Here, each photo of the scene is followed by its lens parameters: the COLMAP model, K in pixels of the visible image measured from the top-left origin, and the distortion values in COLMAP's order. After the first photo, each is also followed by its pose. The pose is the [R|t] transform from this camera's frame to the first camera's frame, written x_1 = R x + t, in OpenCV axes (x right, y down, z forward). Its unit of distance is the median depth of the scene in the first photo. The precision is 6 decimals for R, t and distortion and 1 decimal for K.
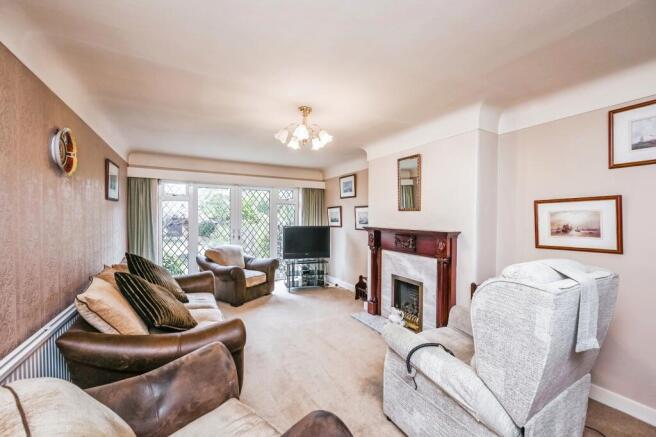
lens RADIAL K [[259.4, 0, 324.9], [0, 259.4, 221.6], [0, 0, 1]] dist [0.000178, 0.000448]
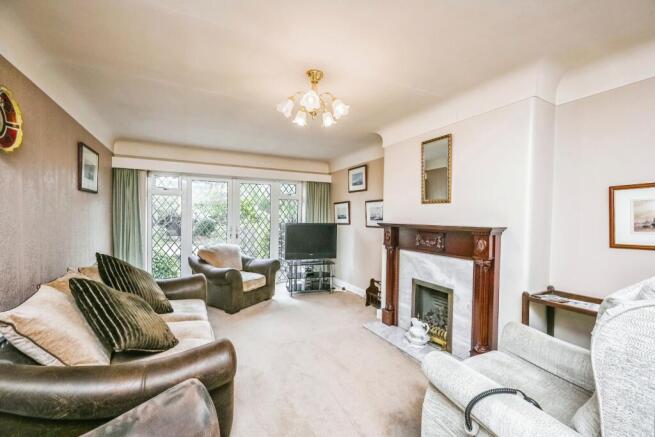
lens RADIAL K [[260.7, 0, 329.2], [0, 260.7, 209.5], [0, 0, 1]] dist [0.000885, 0.000277]
pose [[0.999952, 0.002056, 0.009532, -0.025723], [-0.001632, 0.999020, -0.044242, 0.014724], [-0.009614, 0.044224, 0.998975, 0.137040]]
